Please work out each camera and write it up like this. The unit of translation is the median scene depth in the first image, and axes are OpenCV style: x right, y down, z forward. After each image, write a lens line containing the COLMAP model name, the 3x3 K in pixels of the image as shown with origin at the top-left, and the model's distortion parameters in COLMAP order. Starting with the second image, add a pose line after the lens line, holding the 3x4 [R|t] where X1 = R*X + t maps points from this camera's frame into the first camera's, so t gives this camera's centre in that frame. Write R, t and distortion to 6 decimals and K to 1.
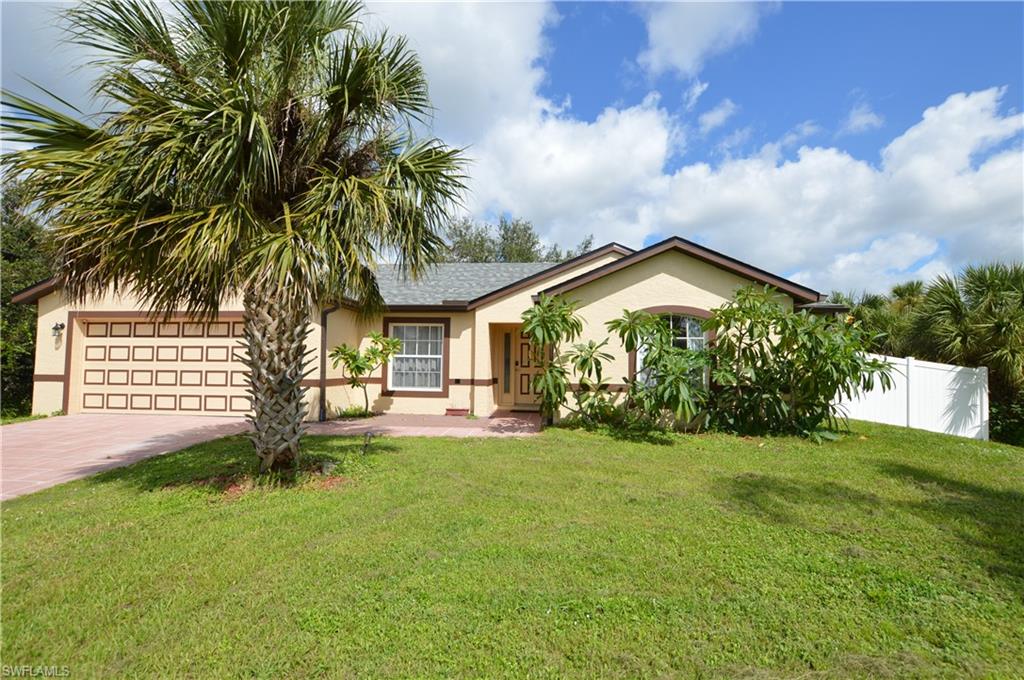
lens RADIAL K [[454.2, 0, 511.9], [0, 454.2, 341.4], [0, 0, 1]] dist [-0.025291, -0.000269]
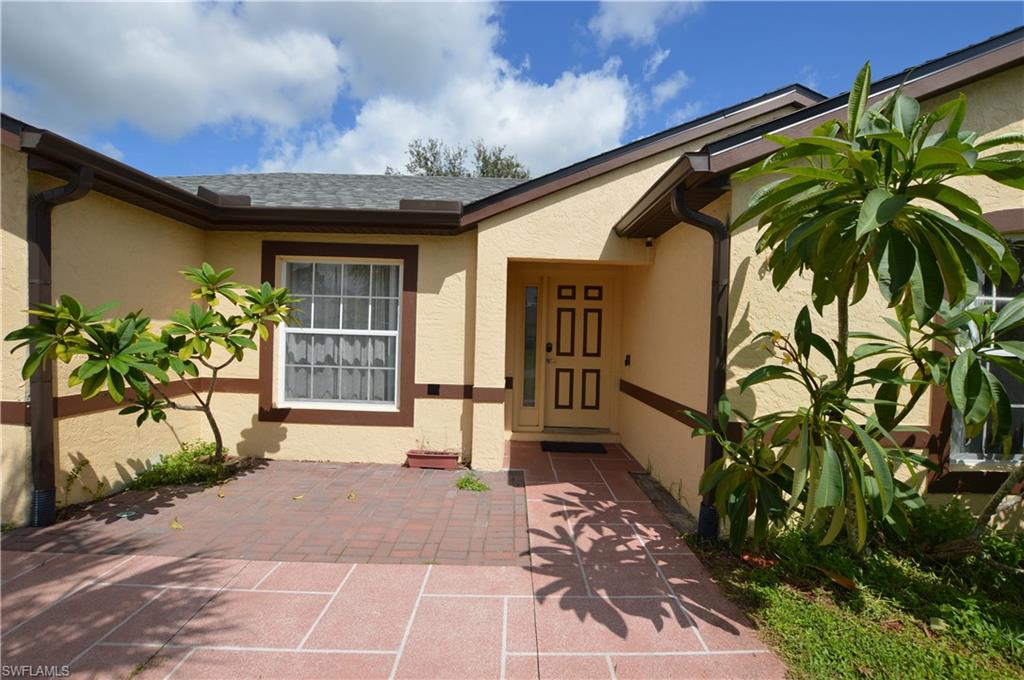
lens RADIAL K [[454.2, 0, 511.8], [0, 454.2, 340.6], [0, 0, 1]] dist [-0.025291, -0.000269]
pose [[0.994245, 0.011712, 0.106488, -0.087888], [-0.018673, 0.997736, 0.064606, 0.008827], [-0.105491, -0.066223, 0.992213, 0.530848]]
